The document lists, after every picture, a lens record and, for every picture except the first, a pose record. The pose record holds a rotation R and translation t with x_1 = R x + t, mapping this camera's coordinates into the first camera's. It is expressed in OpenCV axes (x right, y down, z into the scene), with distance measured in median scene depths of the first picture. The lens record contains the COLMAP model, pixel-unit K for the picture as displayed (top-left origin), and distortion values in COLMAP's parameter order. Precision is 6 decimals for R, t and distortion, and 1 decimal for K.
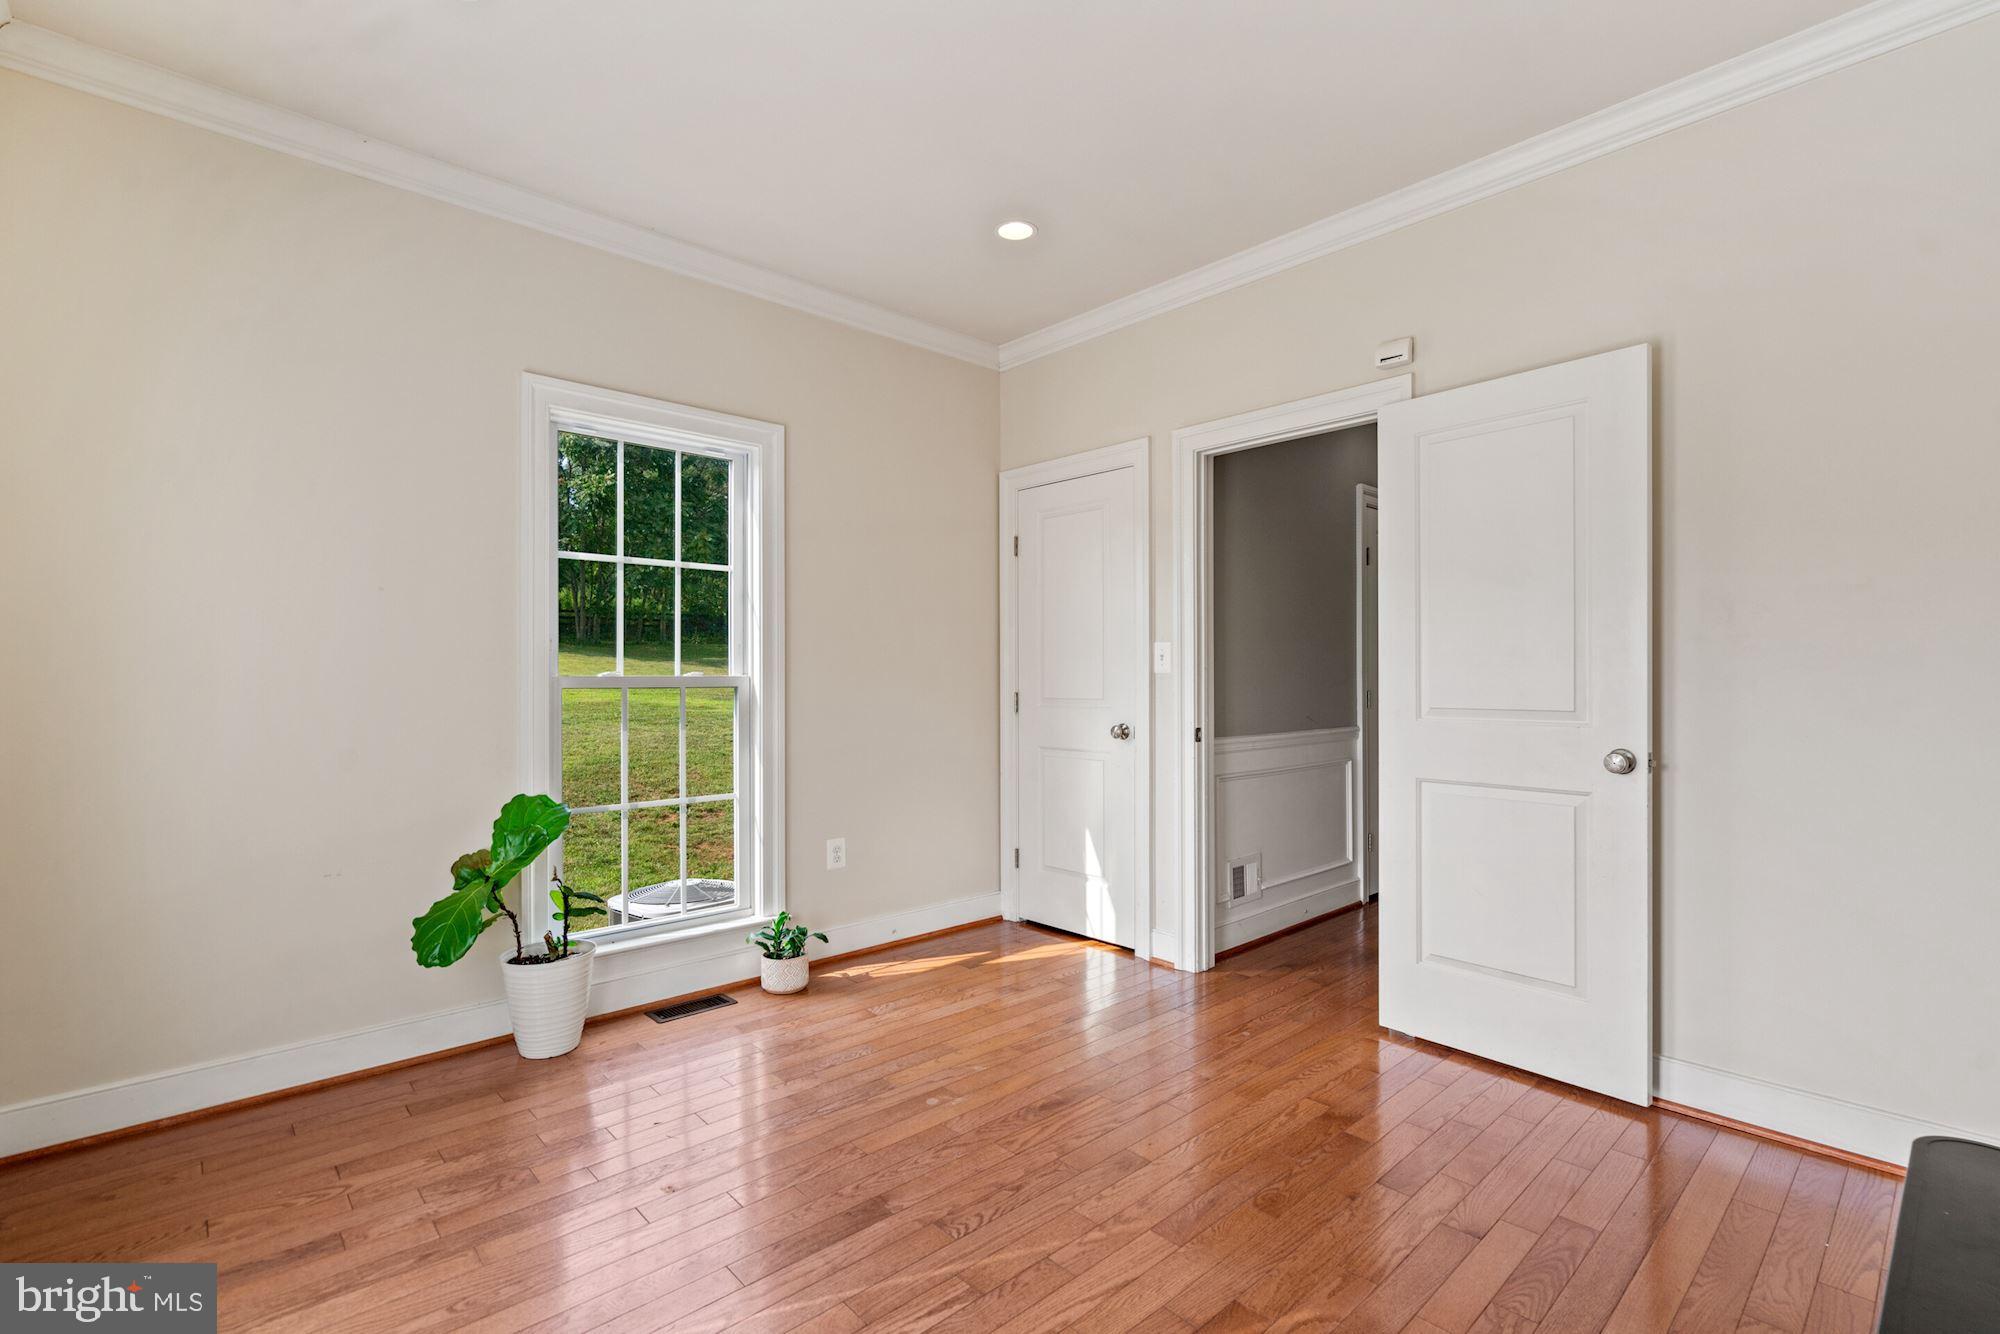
lens RADIAL K [[906.5, 0, 1006.3], [0, 906.5, 679.6], [0, 0, 1]] dist [0.001646, 0.000430]
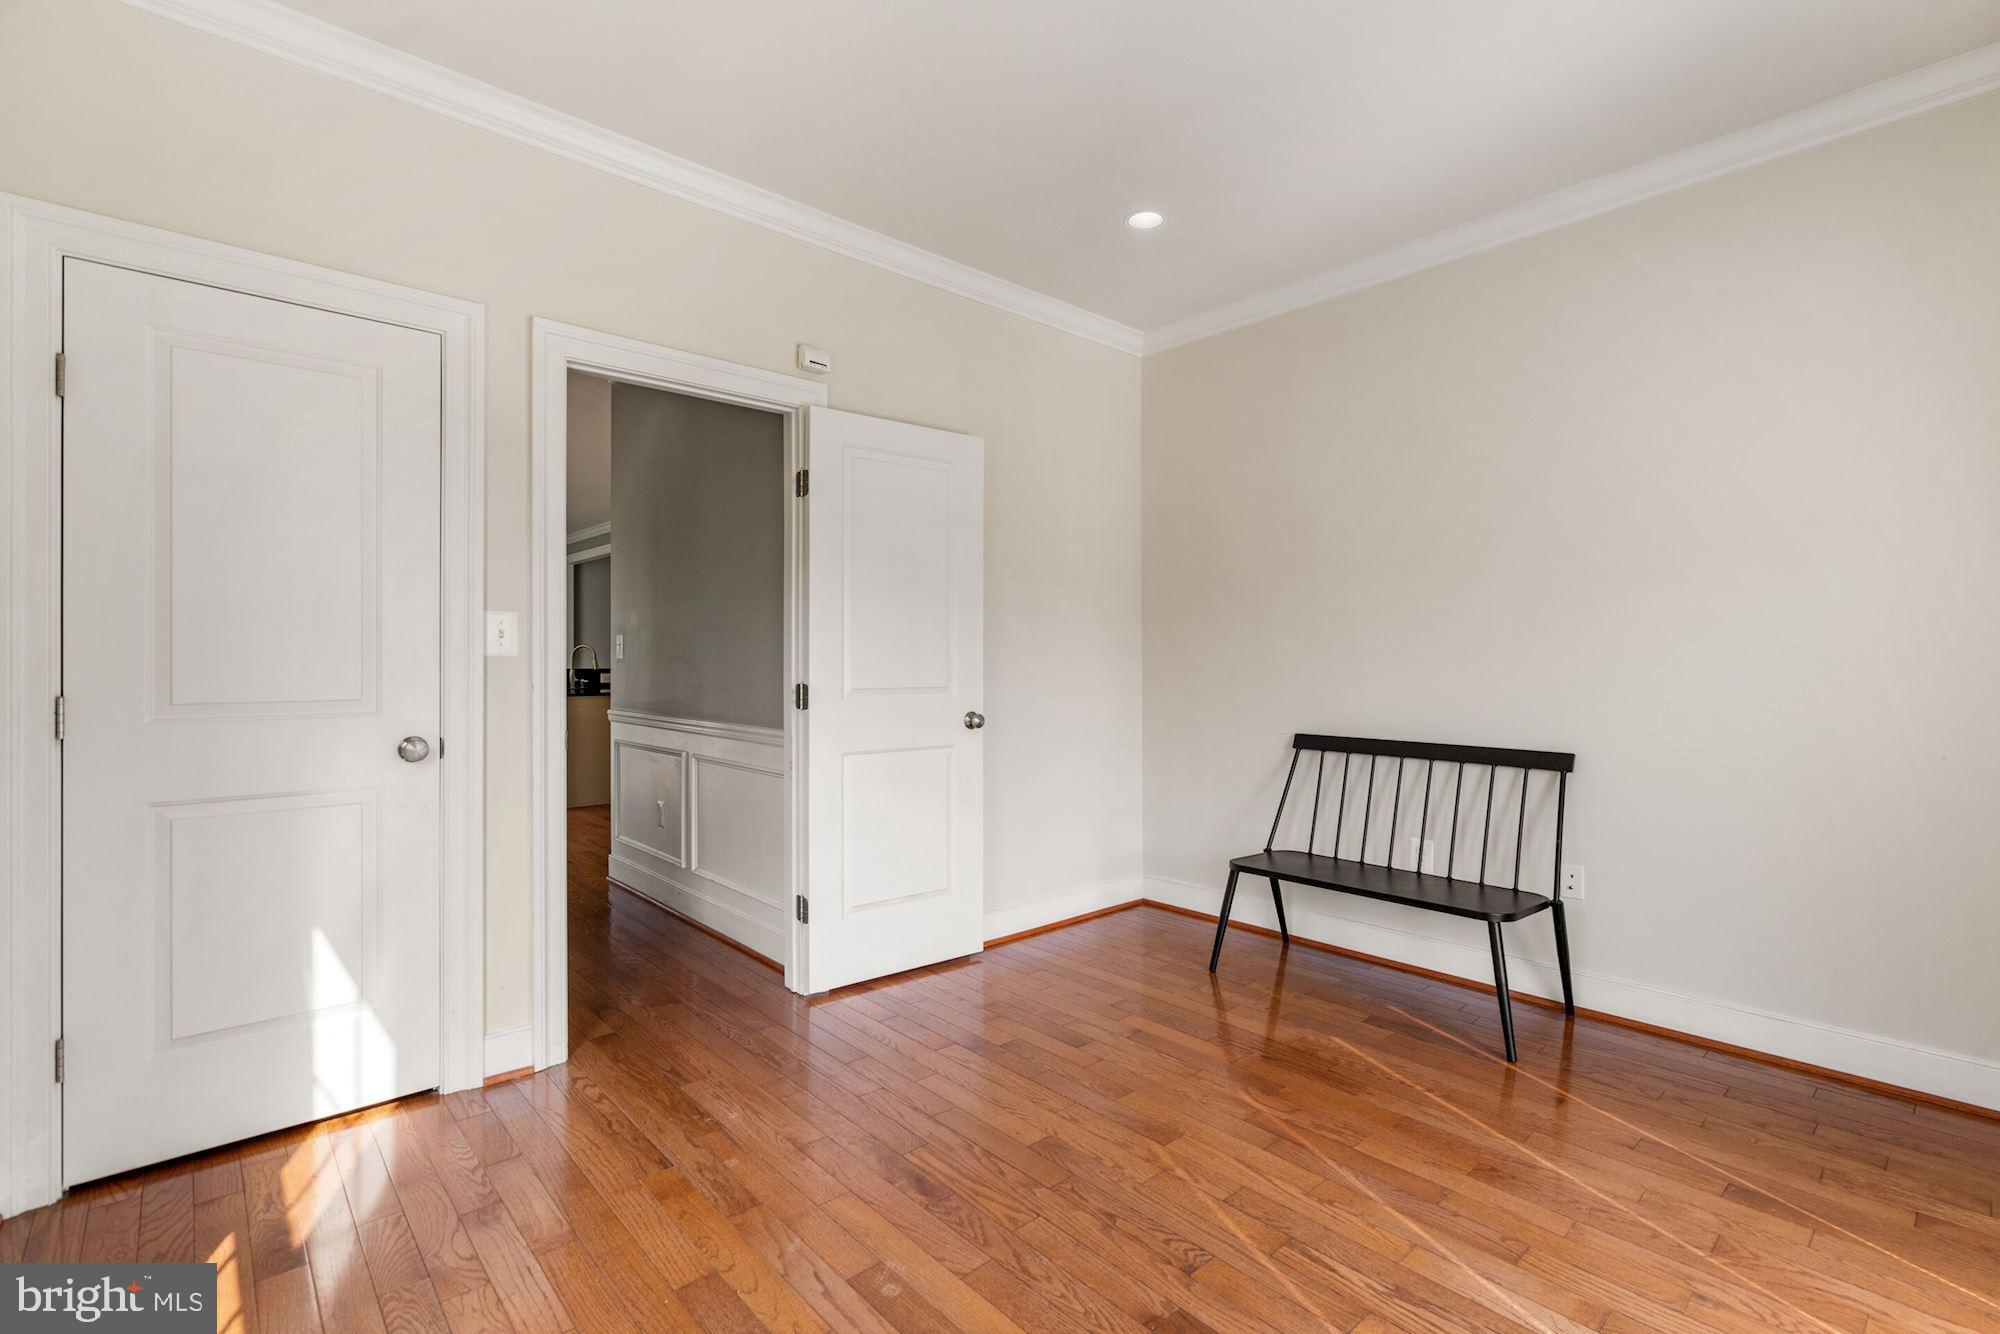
lens RADIAL K [[906.5, 0, 1005.5], [0, 906.5, 653.7], [0, 0, 1]] dist [0.001646, 0.000430]
pose [[0.016772, 0.011586, 0.999792, -0.534240], [0.000682, 0.999932, -0.011599, -0.000070], [-0.999859, 0.000876, 0.016763, 0.634665]]
